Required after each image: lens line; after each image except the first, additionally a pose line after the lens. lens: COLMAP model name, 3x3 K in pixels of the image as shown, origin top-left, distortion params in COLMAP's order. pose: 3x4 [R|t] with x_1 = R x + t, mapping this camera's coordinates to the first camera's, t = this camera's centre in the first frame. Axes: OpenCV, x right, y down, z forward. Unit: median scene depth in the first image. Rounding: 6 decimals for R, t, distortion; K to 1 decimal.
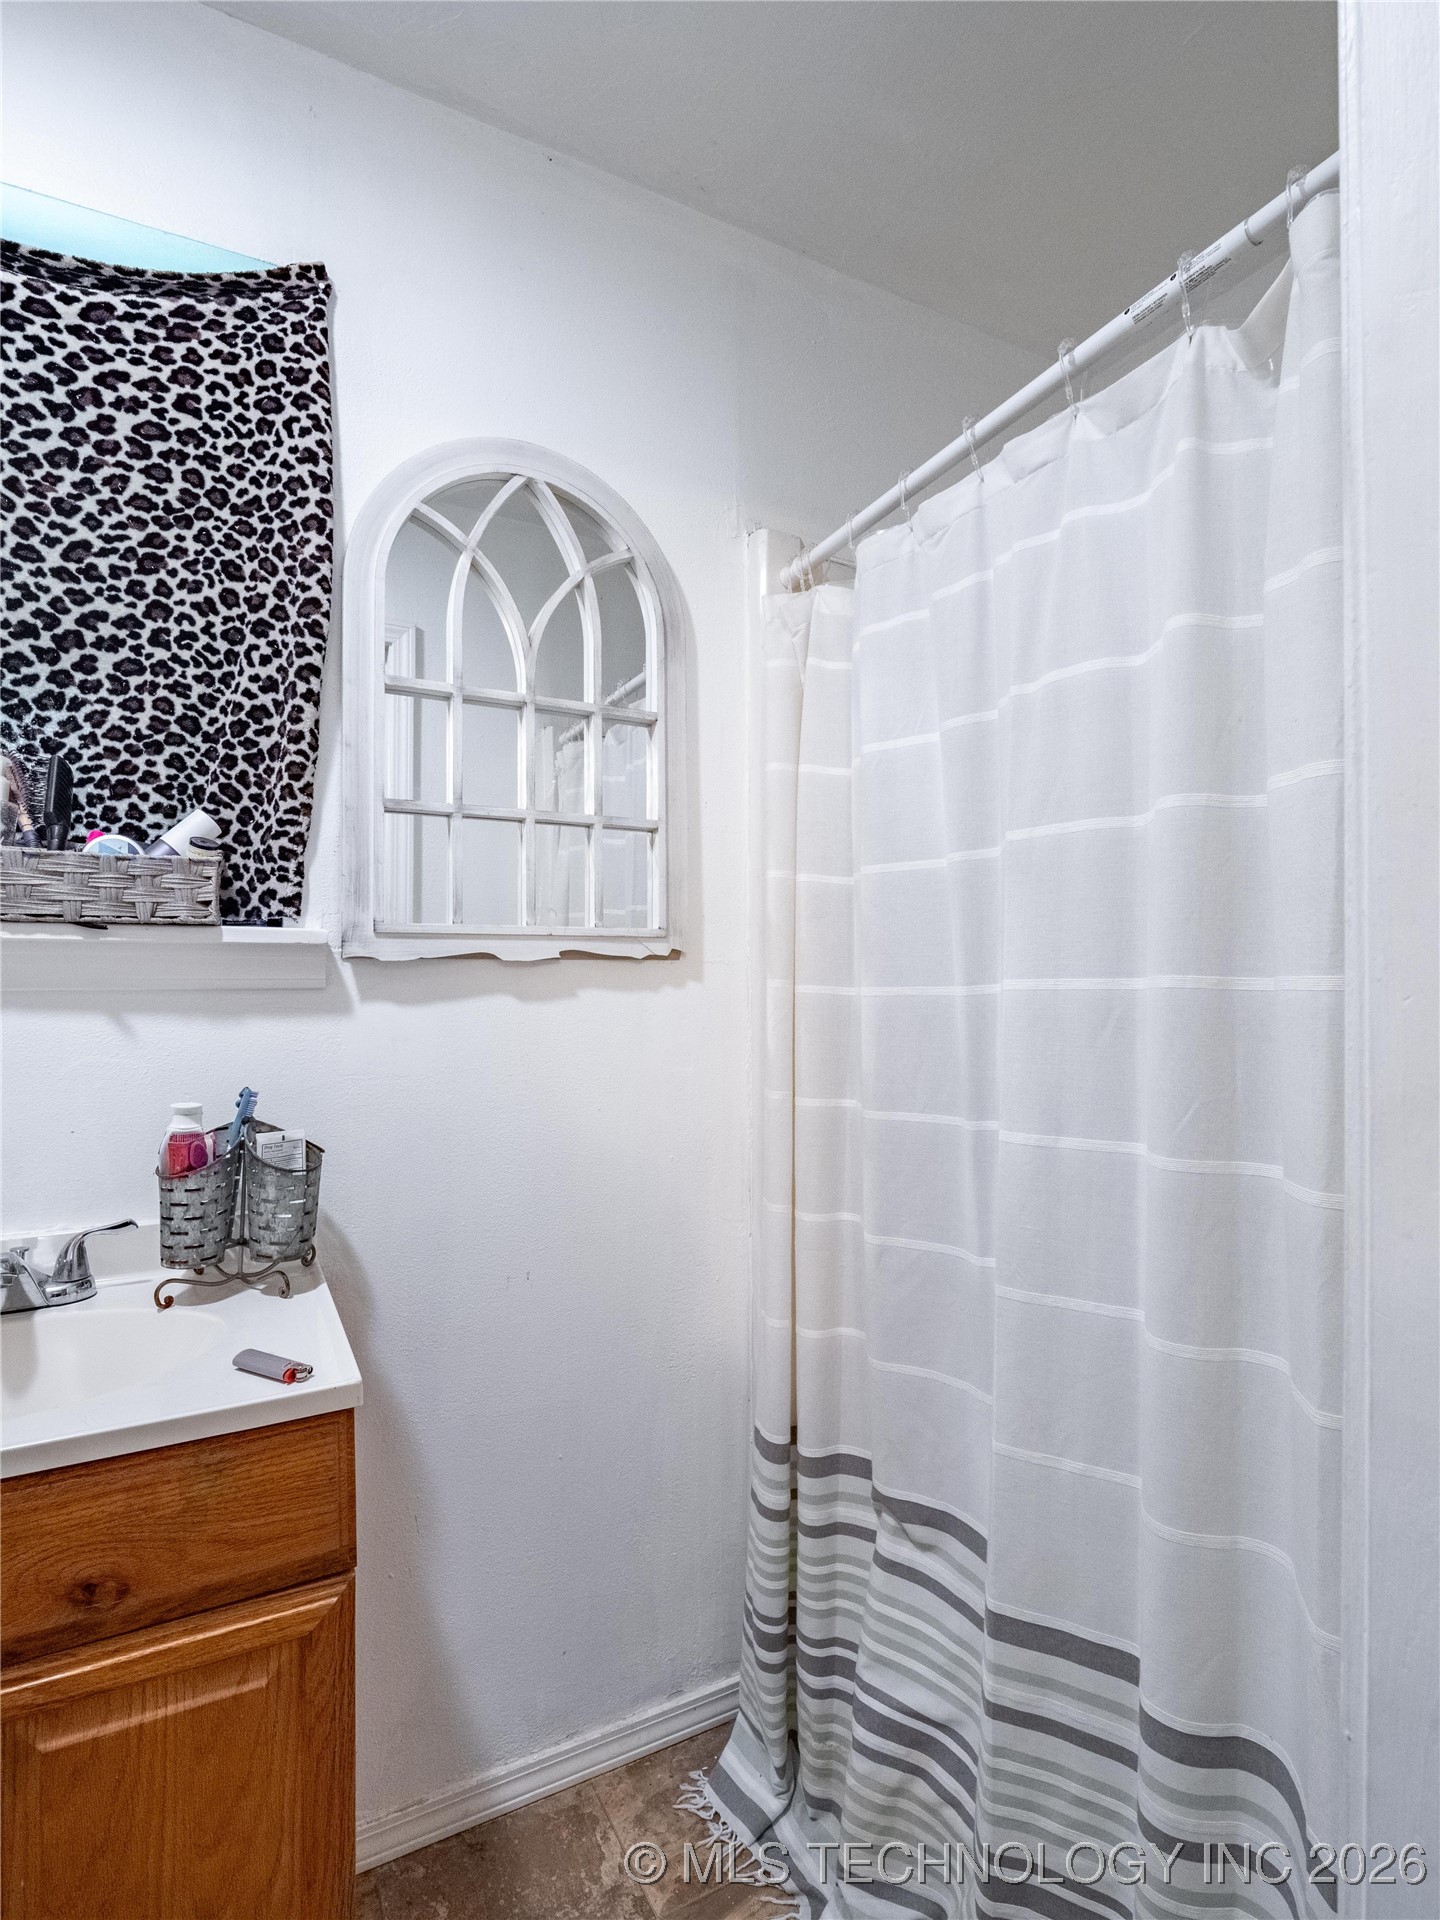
lens RADIAL K [[961.1, 0, 721.2], [0, 961.1, 958.2], [0, 0, 1]] dist [-0.016666, 0.000353]
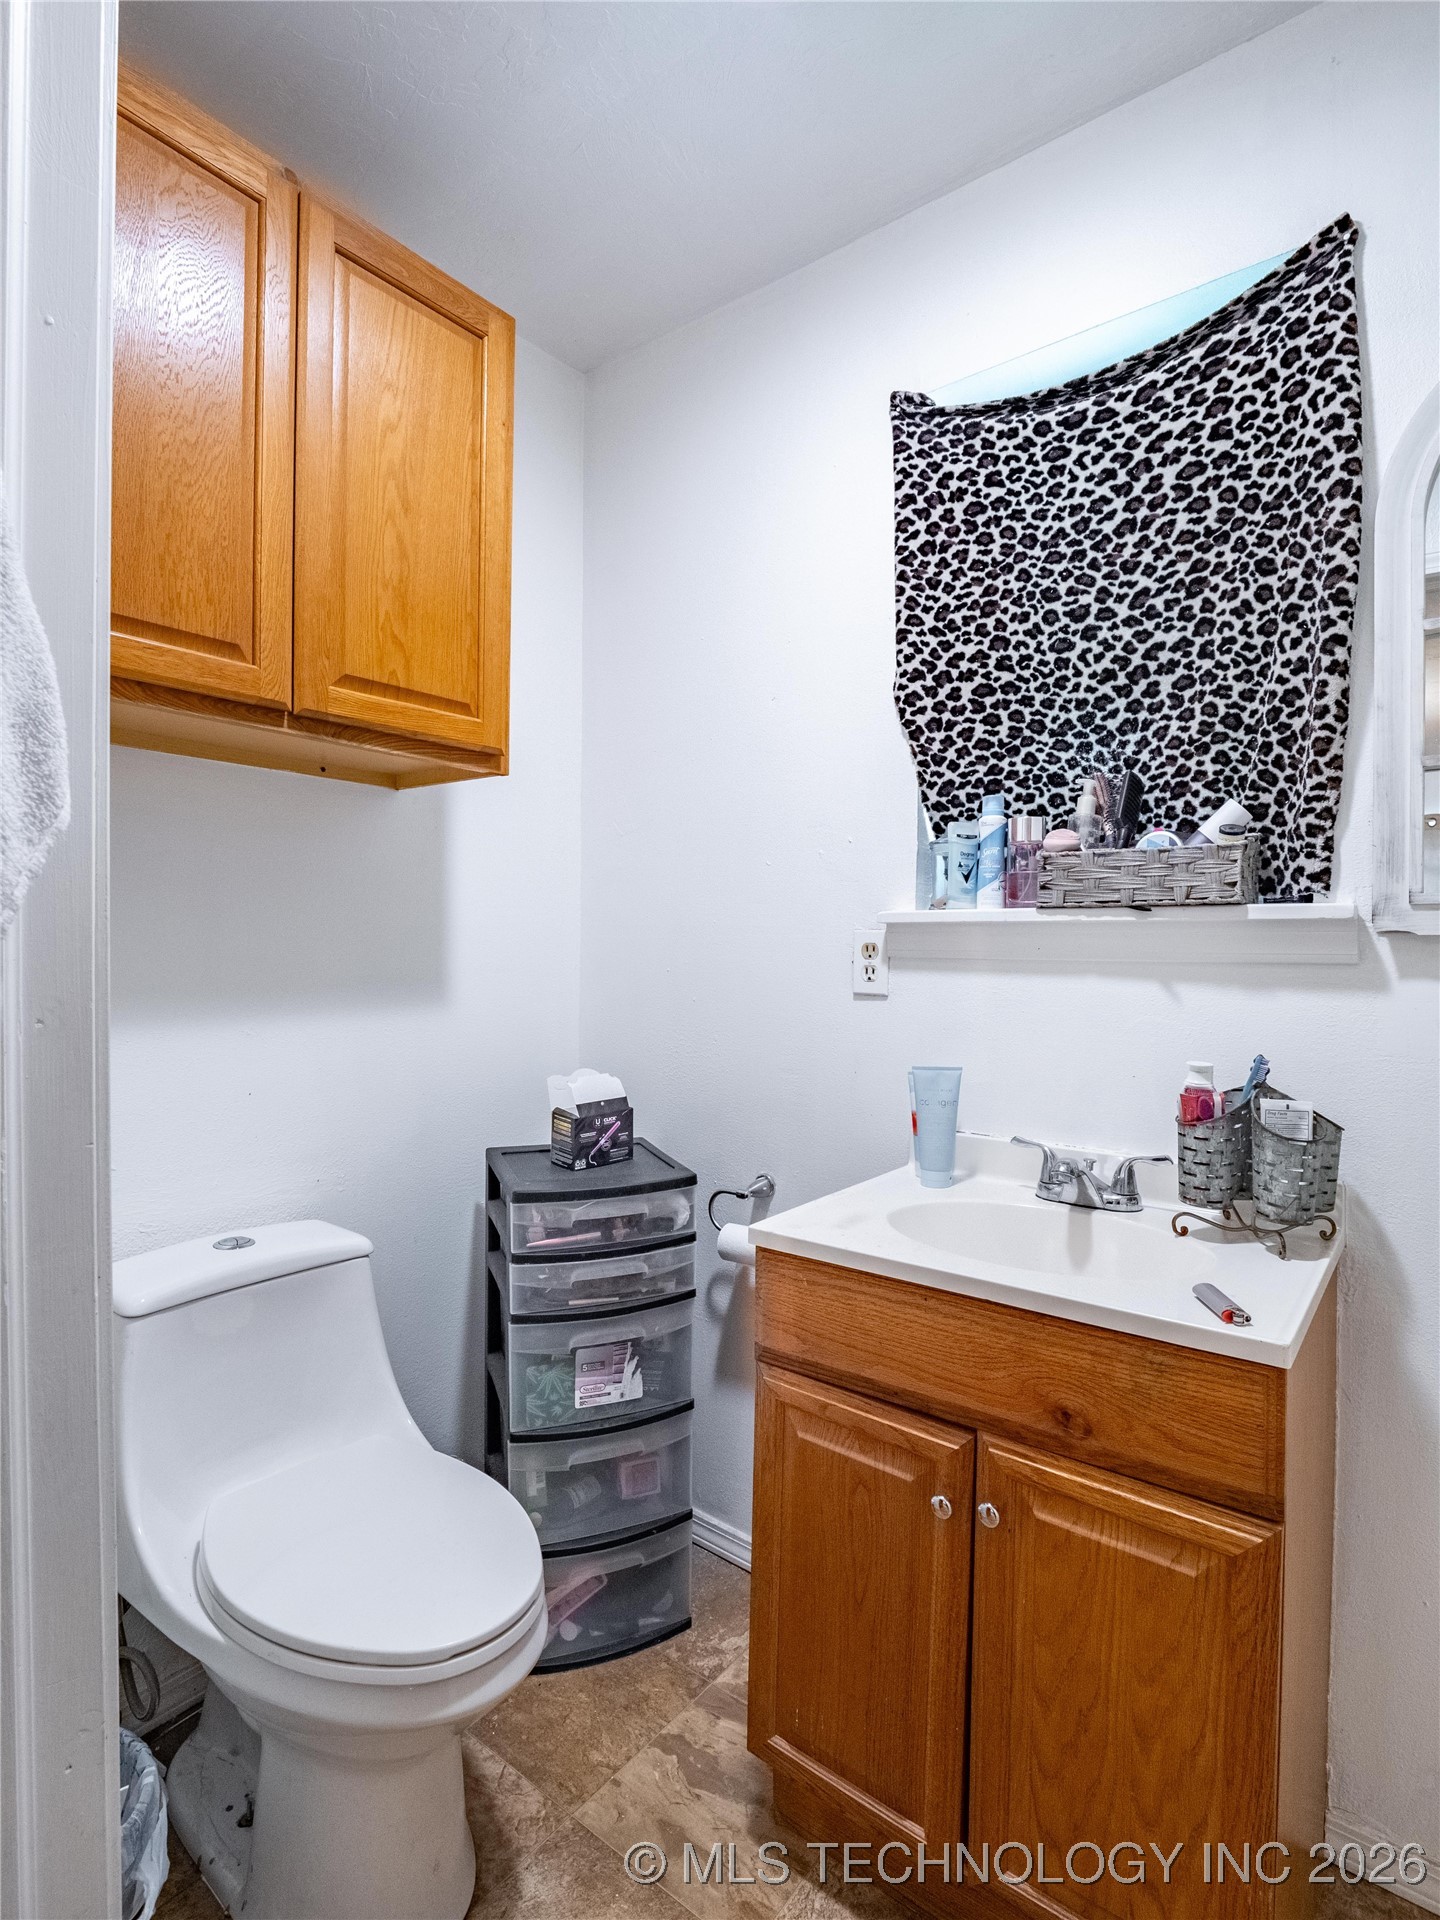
lens RADIAL K [[961.1, 0, 758.8], [0, 961.1, 958.5], [0, 0, 1]] dist [-0.016666, 0.000353]
pose [[0.407186, 0.012521, -0.913260, 0.234528], [0.010552, 0.999775, 0.018412, 0.001889], [0.913284, -0.017134, 0.406962, 0.052901]]
